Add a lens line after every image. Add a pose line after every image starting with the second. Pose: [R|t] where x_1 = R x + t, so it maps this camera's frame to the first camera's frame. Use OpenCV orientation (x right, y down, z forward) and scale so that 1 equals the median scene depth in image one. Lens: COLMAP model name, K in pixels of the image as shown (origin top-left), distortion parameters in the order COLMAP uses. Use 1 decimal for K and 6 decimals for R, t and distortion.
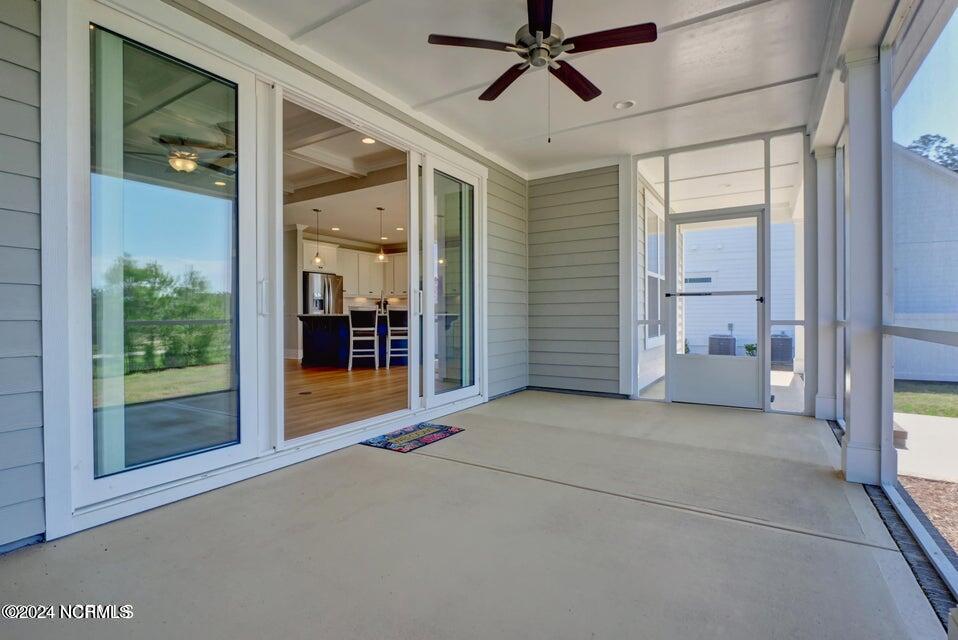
lens RADIAL K [[462.9, 0, 476.6], [0, 462.9, 318.0], [0, 0, 1]] dist [-0.013128, -0.000758]
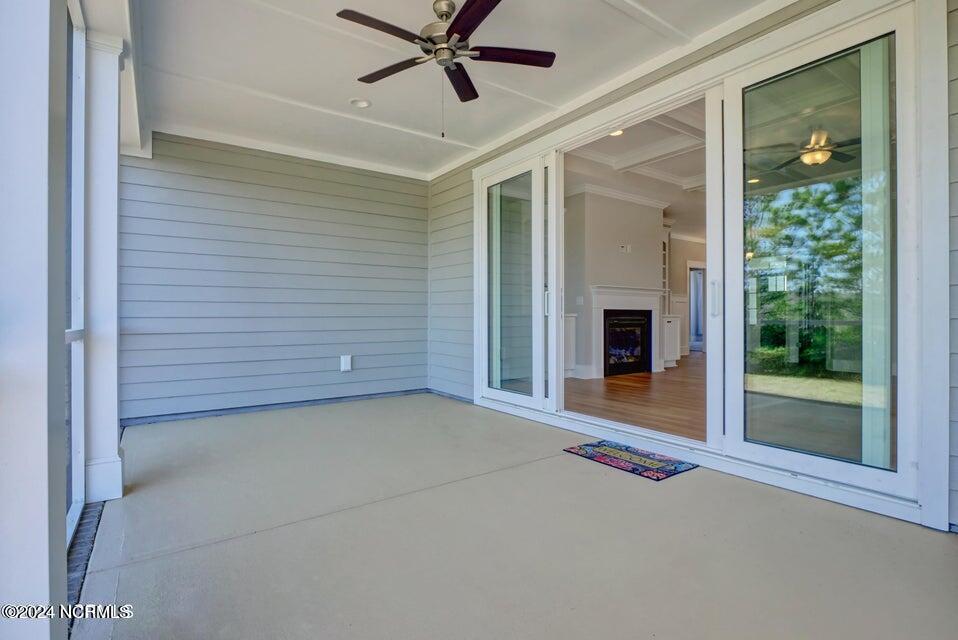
lens RADIAL K [[462.9, 0, 471.2], [0, 462.9, 320.4], [0, 0, 1]] dist [-0.013128, -0.000758]
pose [[-0.409349, 0.009716, -0.912326, 0.794230], [-0.003148, 0.999922, 0.012061, -0.006695], [0.912372, 0.007809, -0.409287, 1.136264]]
